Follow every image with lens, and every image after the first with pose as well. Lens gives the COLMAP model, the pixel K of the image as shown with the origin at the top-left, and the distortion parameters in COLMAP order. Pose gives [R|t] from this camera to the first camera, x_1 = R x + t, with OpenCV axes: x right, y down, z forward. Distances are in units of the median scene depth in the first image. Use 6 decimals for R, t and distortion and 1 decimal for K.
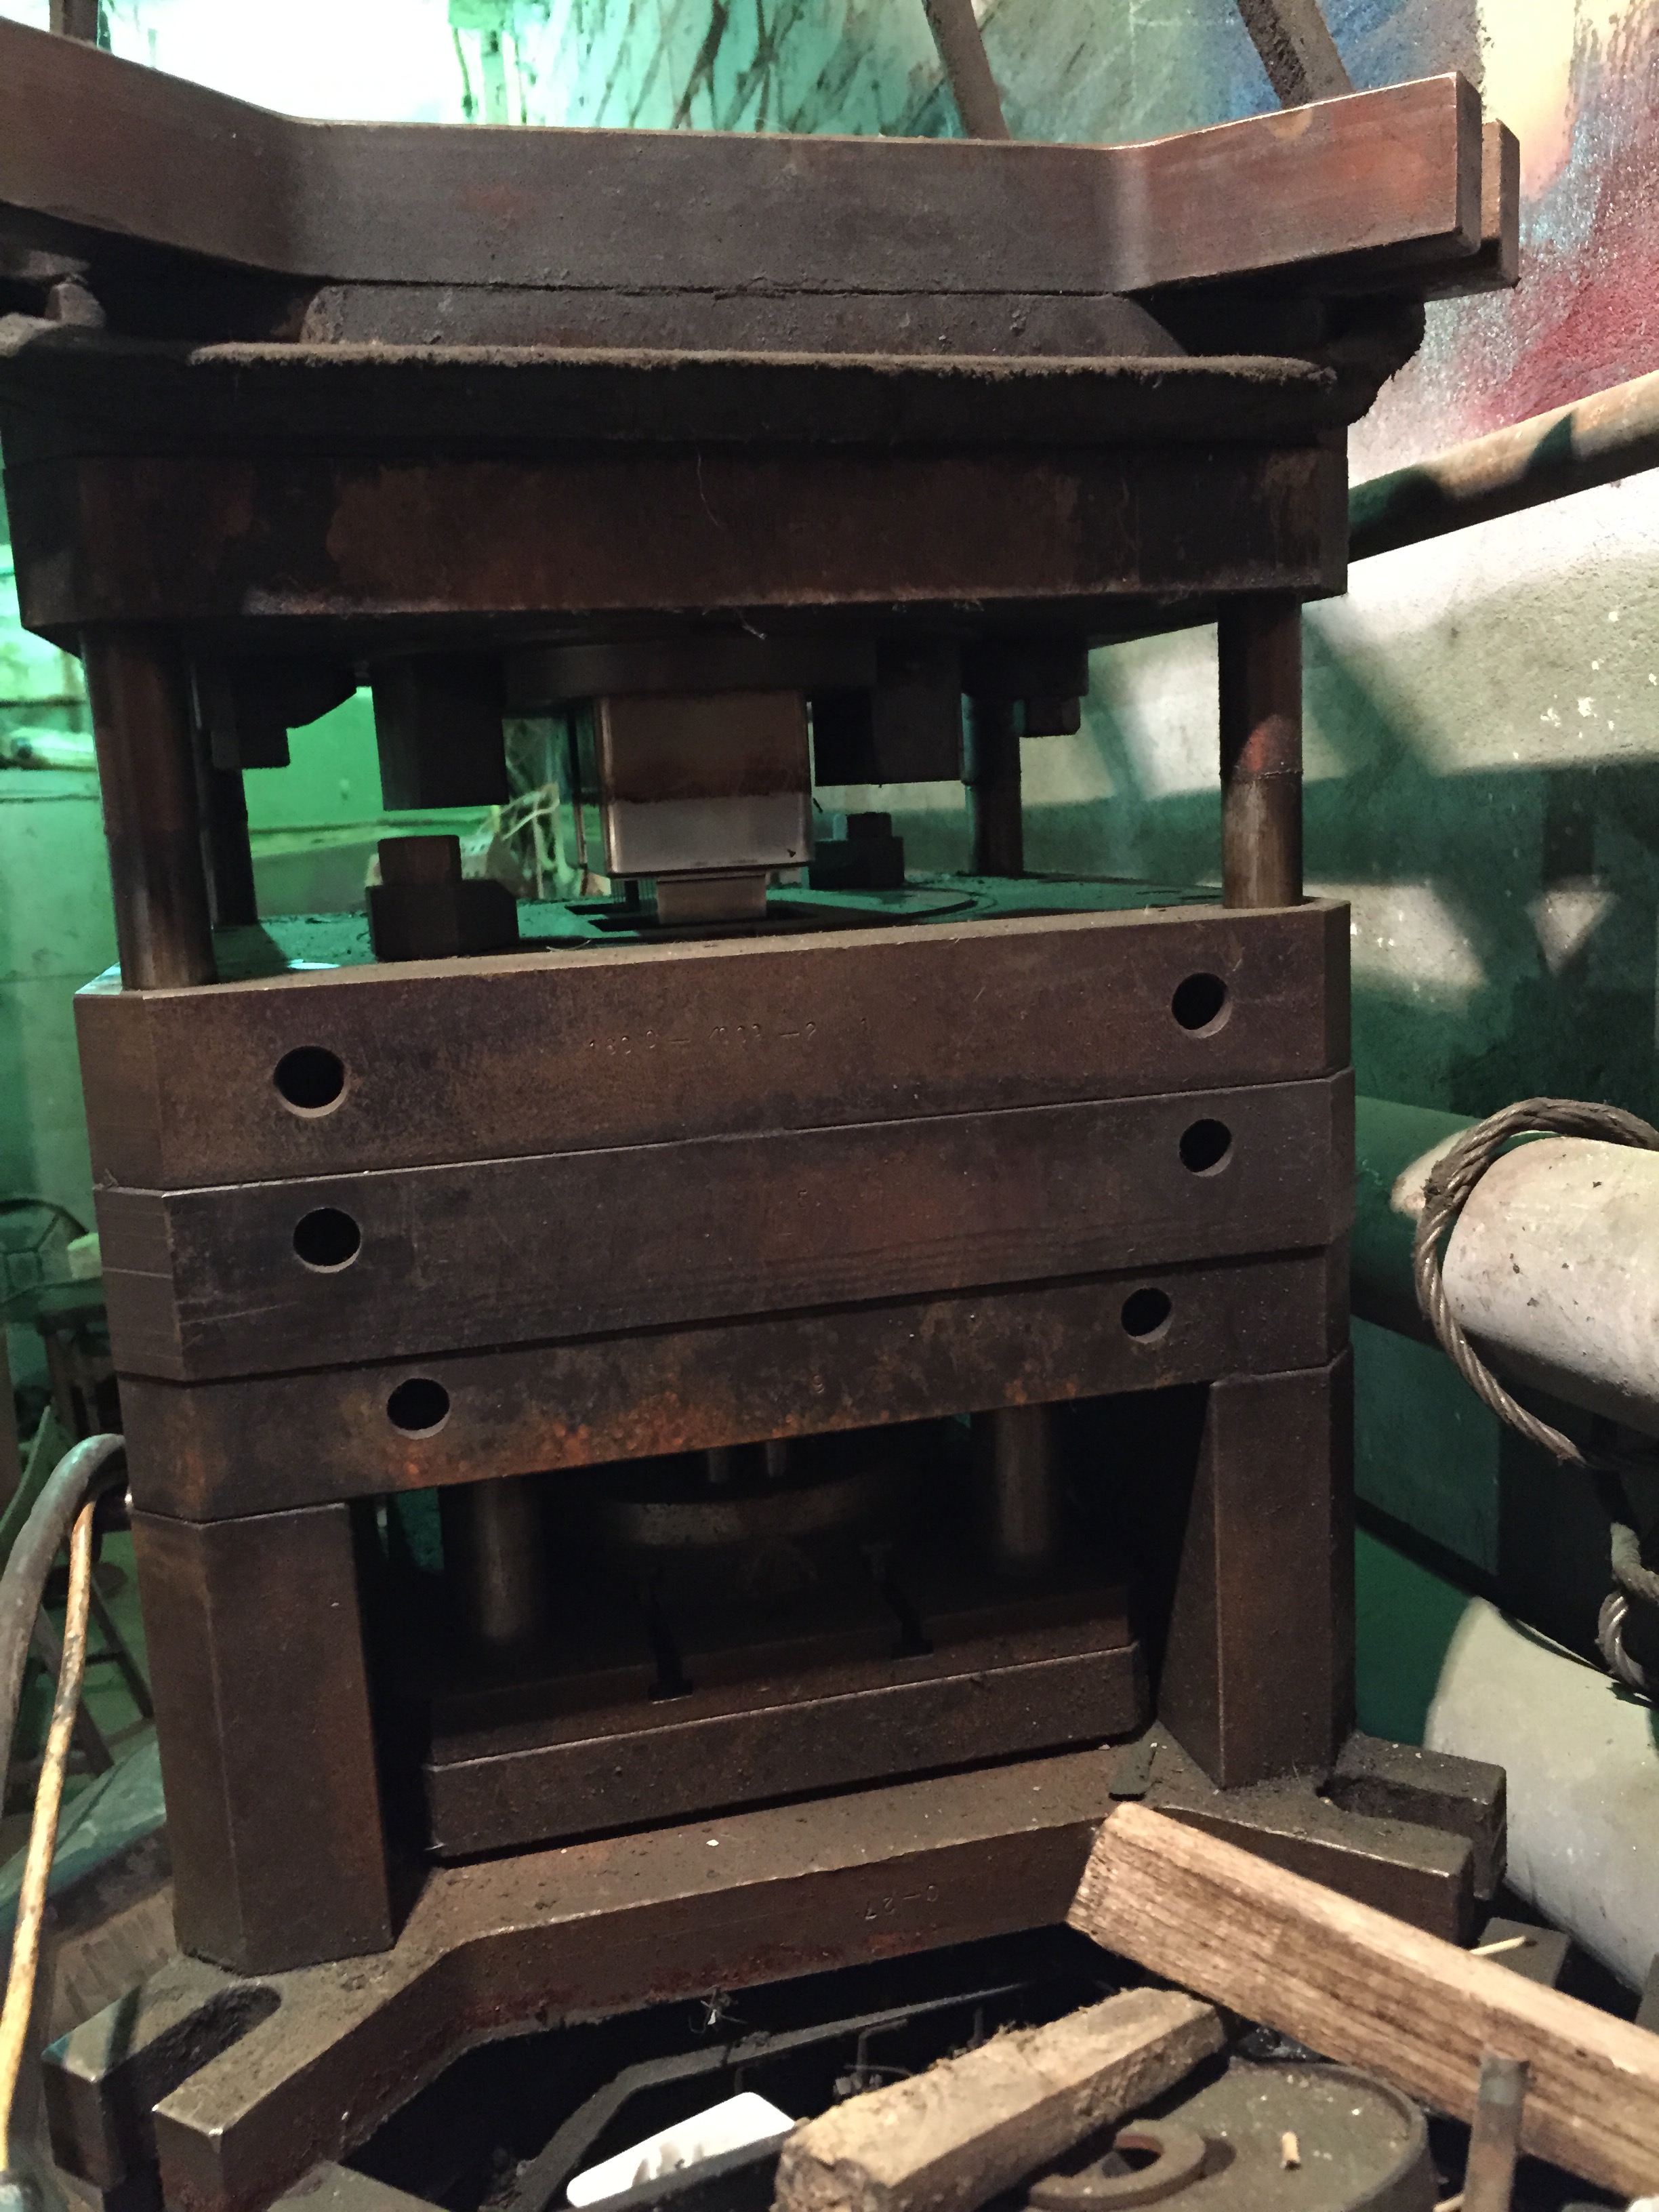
lens RADIAL K [[1911.0, 0, 829.5], [0, 1911.0, 1106.0], [0, 0, 1]] dist [0.110501, -0.174611]
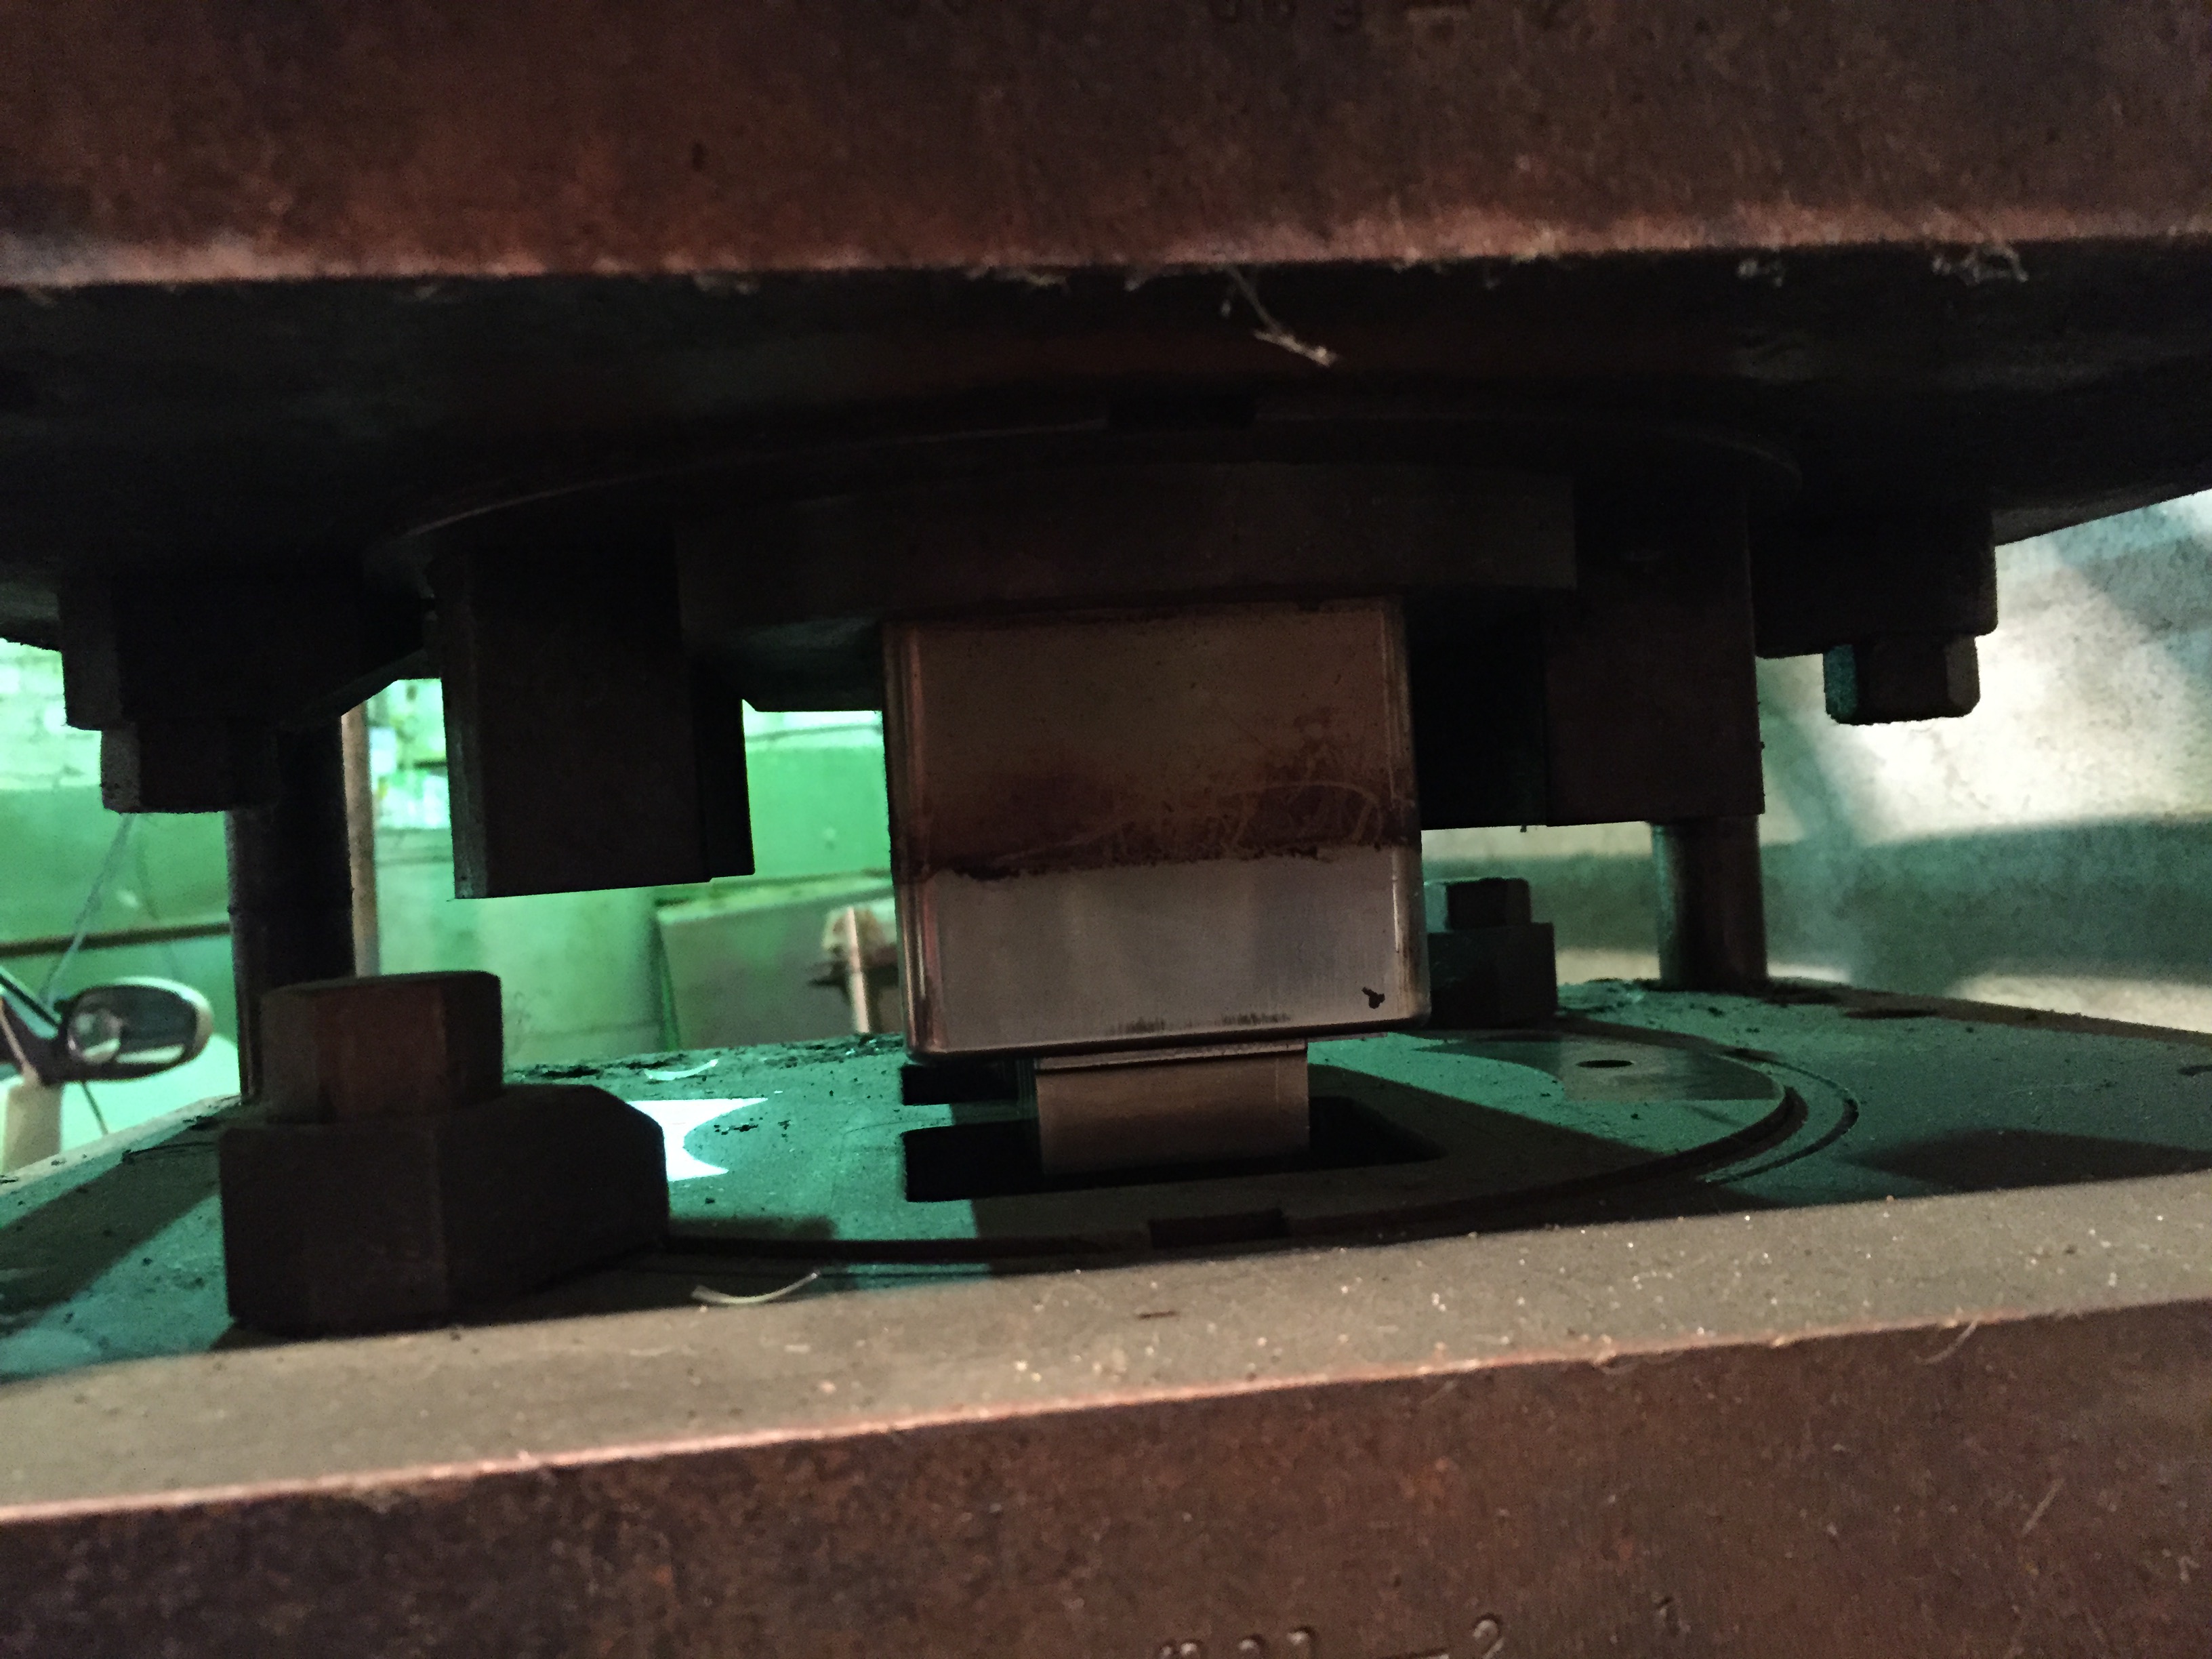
lens RADIAL K [[1911.0, 0, 1091.9], [0, 1911.0, 889.7], [0, 0, 1]] dist [0.110501, -0.174611]
pose [[0.992497, -0.006842, -0.122076, -0.033611], [-0.009514, 0.991084, -0.132898, -0.116178], [0.121897, 0.133062, 0.983583, 0.690134]]
